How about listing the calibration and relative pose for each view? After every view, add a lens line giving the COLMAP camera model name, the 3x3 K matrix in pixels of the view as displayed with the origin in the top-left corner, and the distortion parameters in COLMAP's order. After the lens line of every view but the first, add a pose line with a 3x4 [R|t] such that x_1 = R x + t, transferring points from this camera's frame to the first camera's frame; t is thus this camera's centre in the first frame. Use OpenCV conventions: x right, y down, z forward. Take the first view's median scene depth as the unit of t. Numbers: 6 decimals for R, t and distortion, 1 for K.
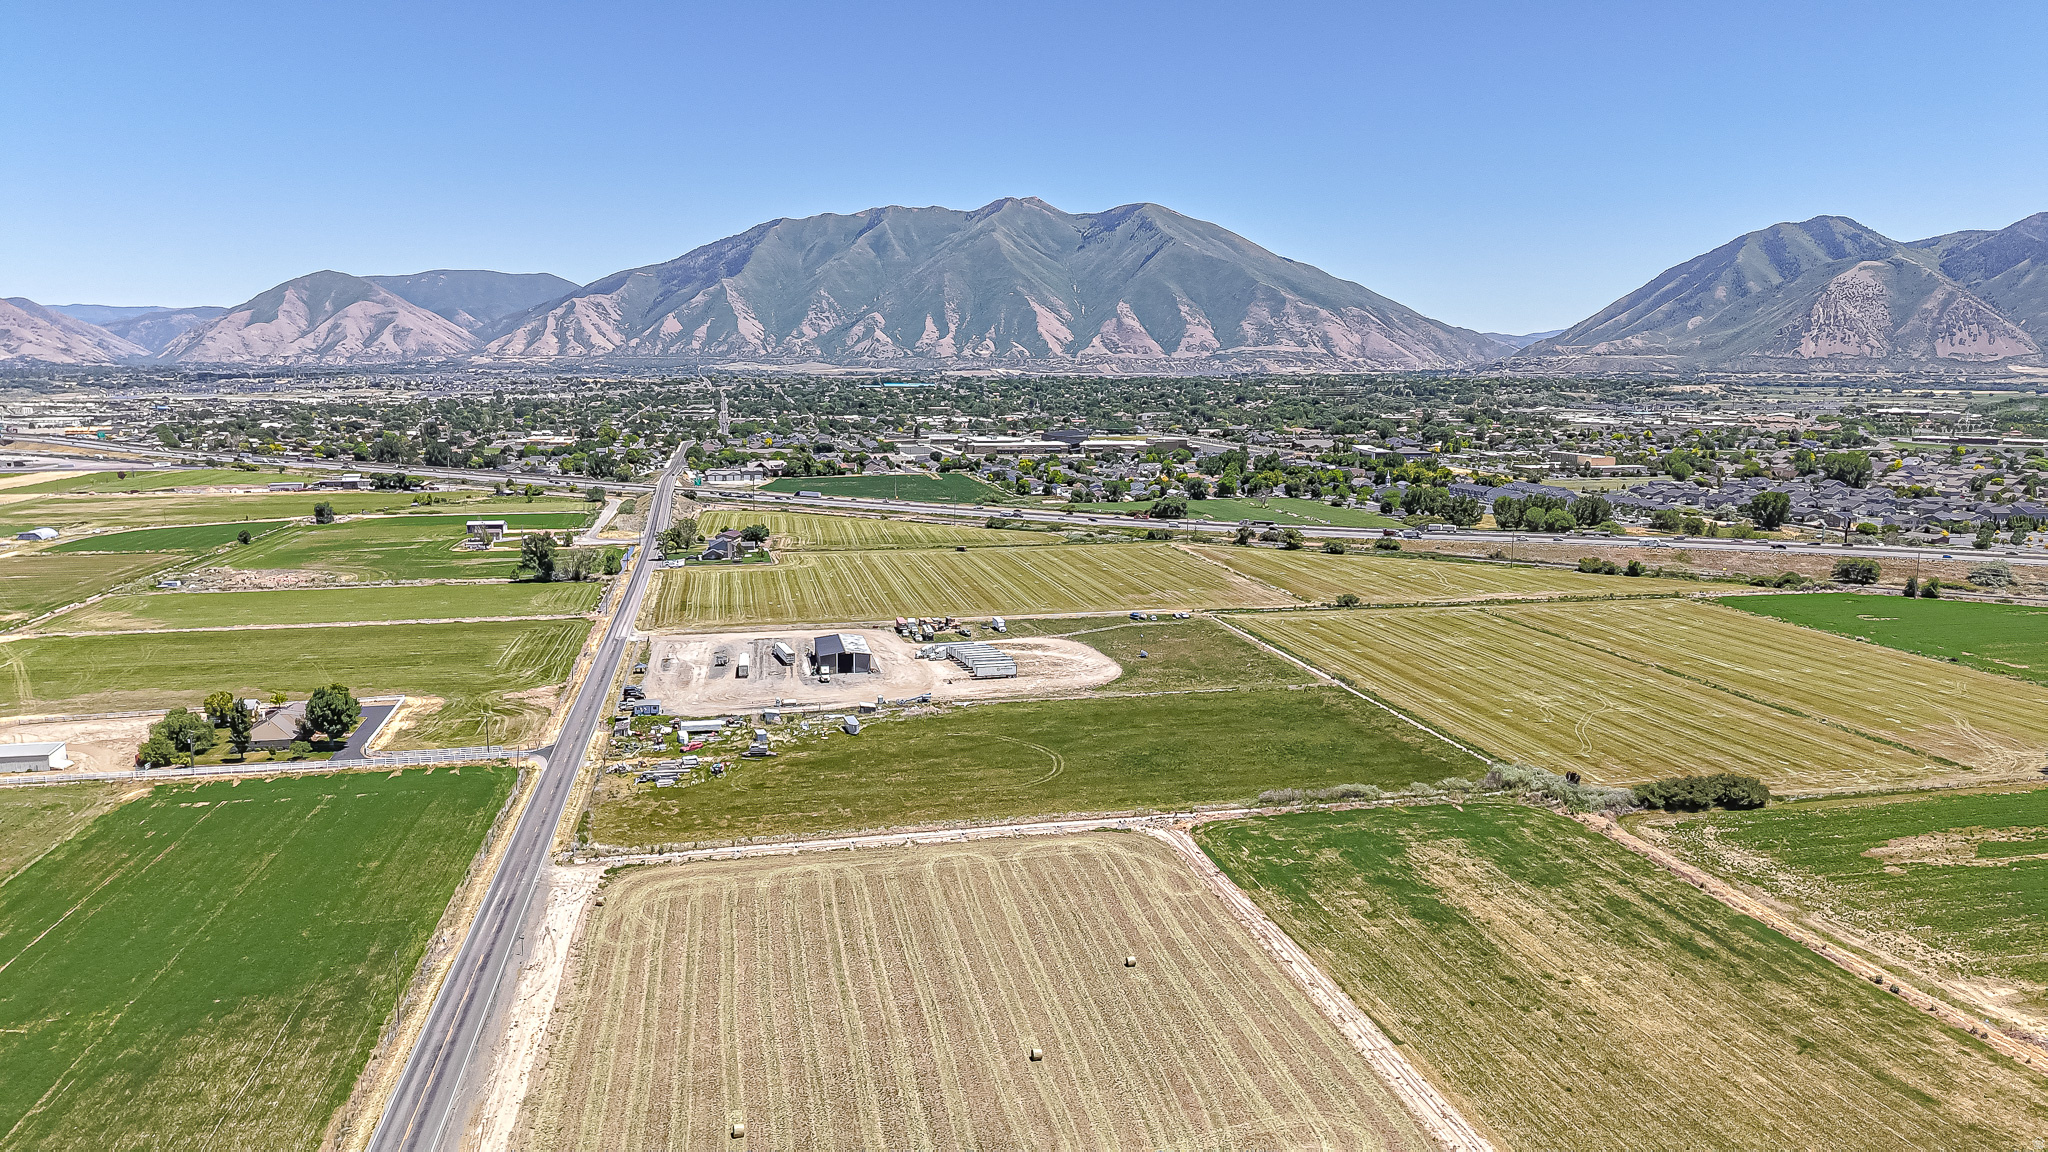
lens RADIAL K [[1364.1, 0, 1022.3], [0, 1364.1, 581.2], [0, 0, 1]] dist [0.037388, -0.042996]
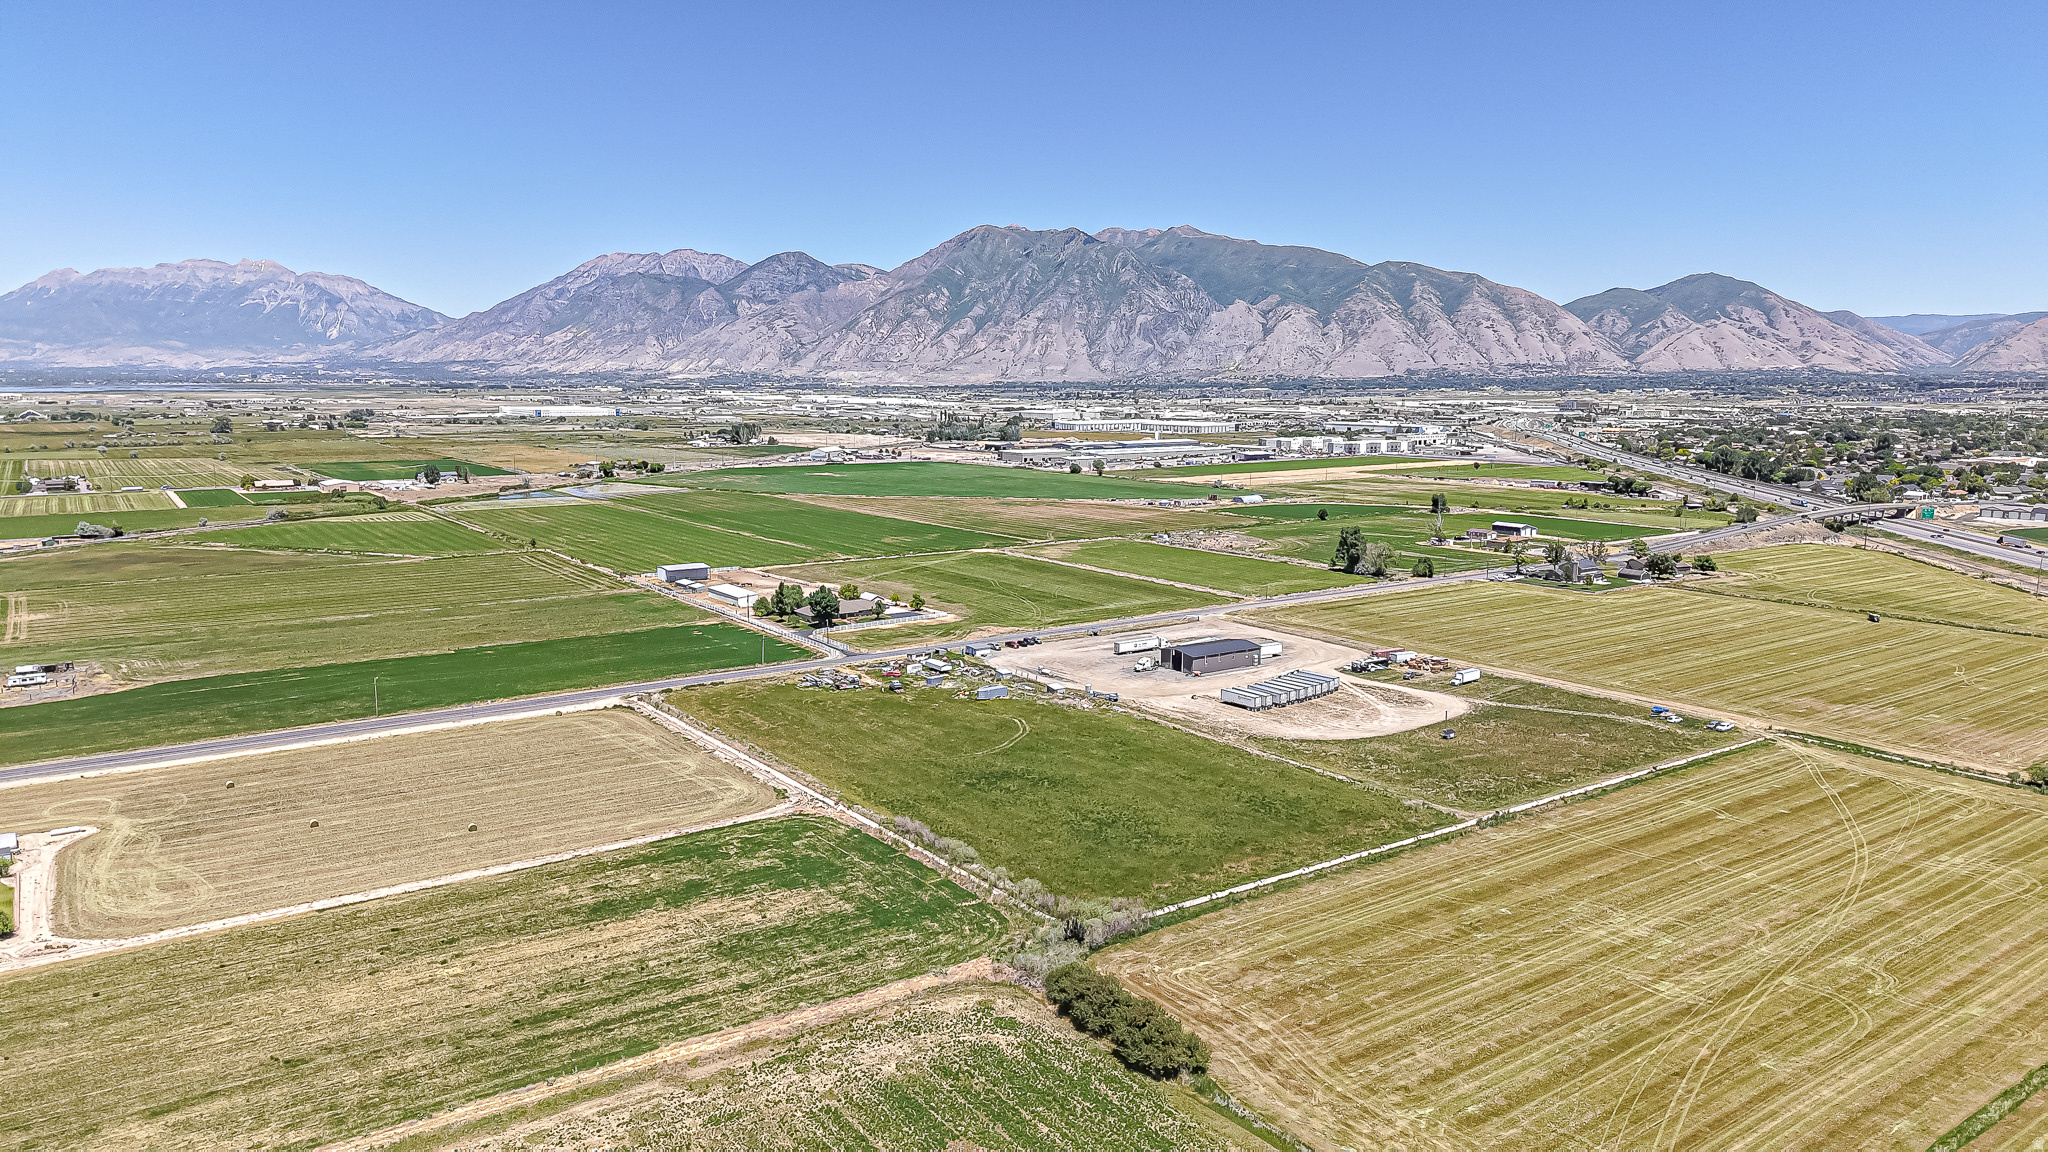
lens RADIAL K [[1364.1, 0, 1022.3], [0, 1364.1, 581.2], [0, 0, 1]] dist [0.037388, -0.042996]
pose [[0.395173, 0.137689, -0.908229, 1.013364], [-0.143576, 0.985810, 0.086980, -0.096185], [0.907317, 0.096027, 0.409334, 0.658037]]
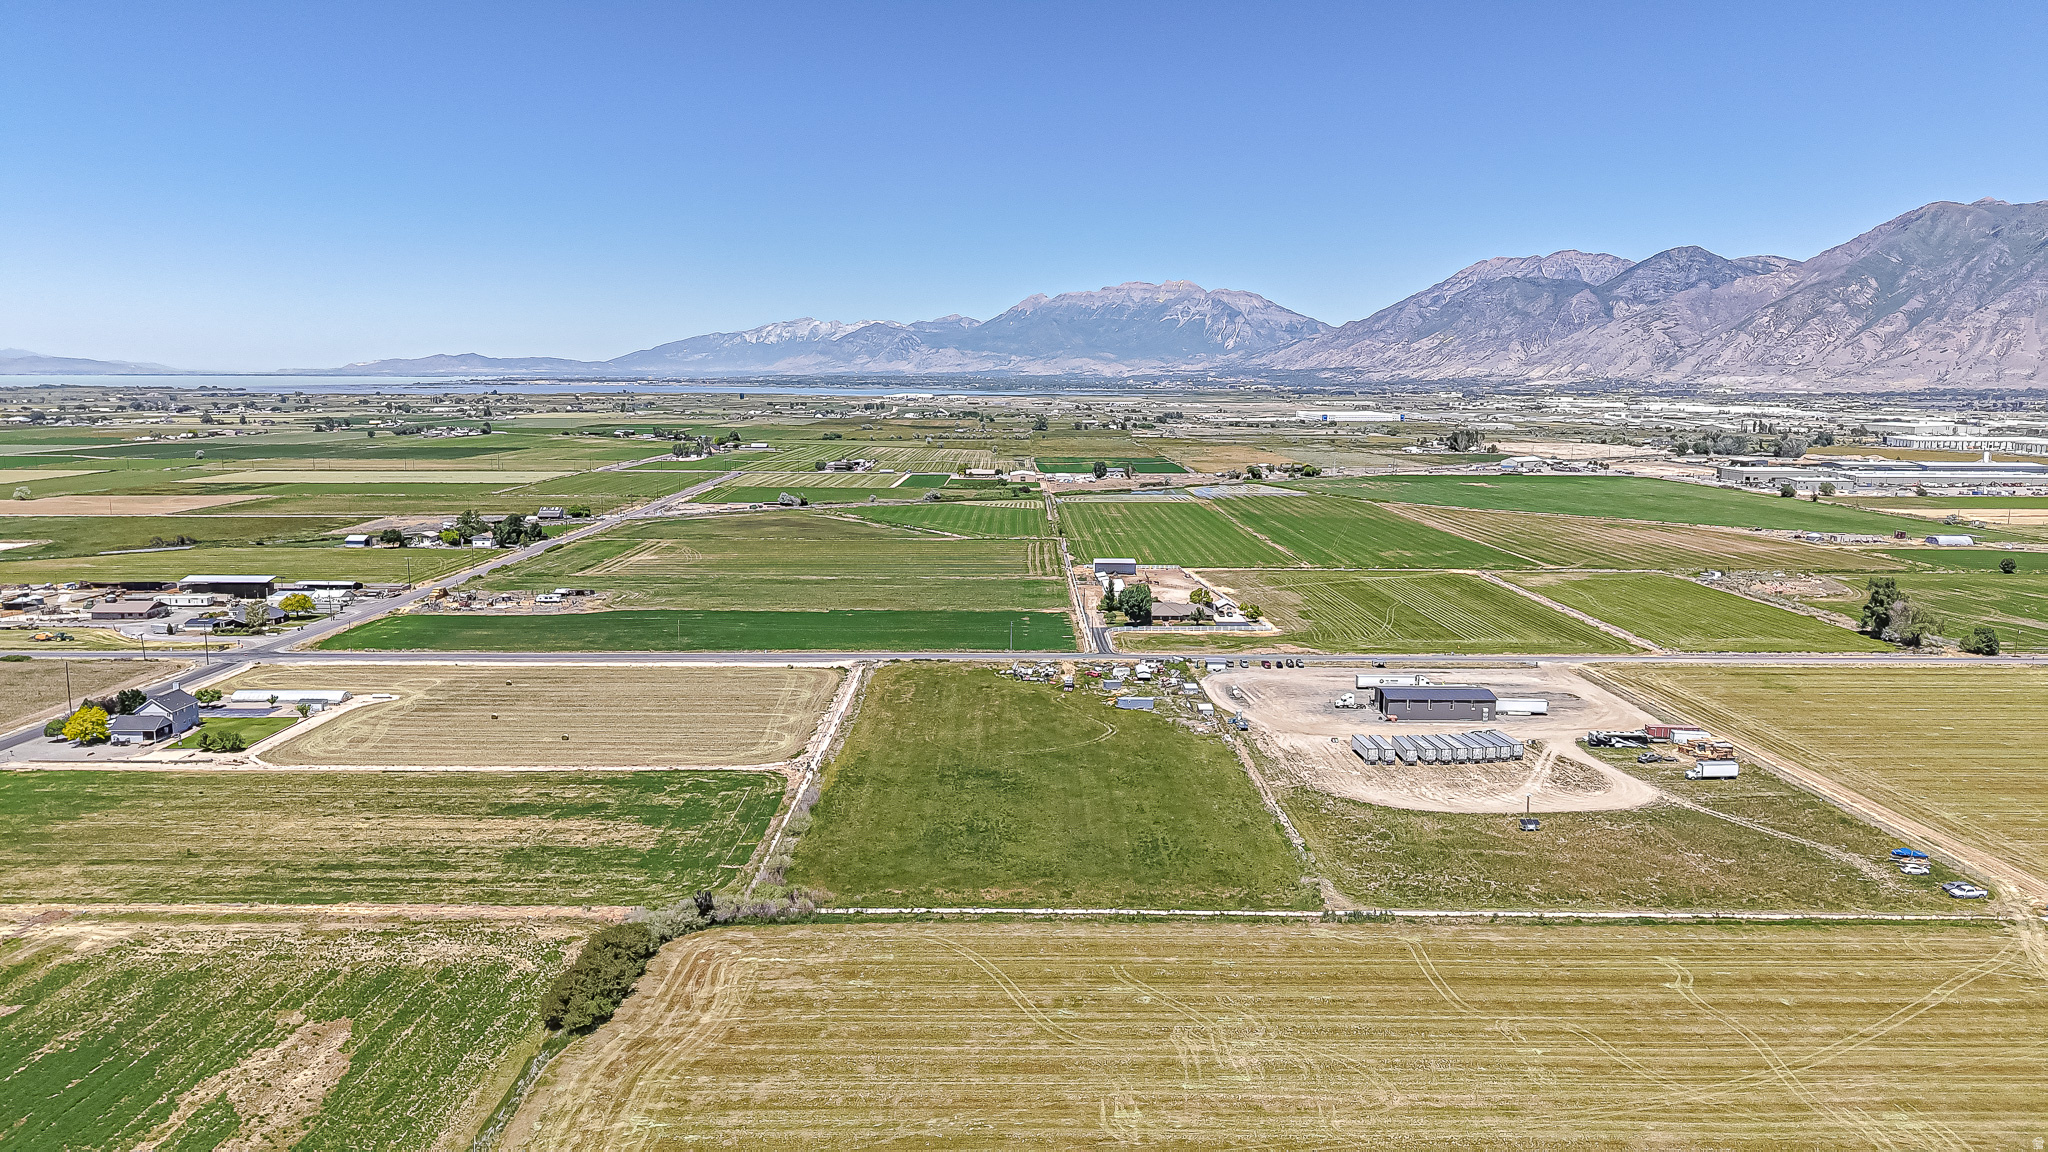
lens RADIAL K [[1364.1, 0, 1022.3], [0, 1364.1, 581.2], [0, 0, 1]] dist [0.037388, -0.042996]
pose [[-0.205378, 0.142668, -0.968228, 1.071912], [-0.155410, 0.972011, 0.176191, -0.190380], [0.966265, 0.186658, -0.177458, 1.265524]]
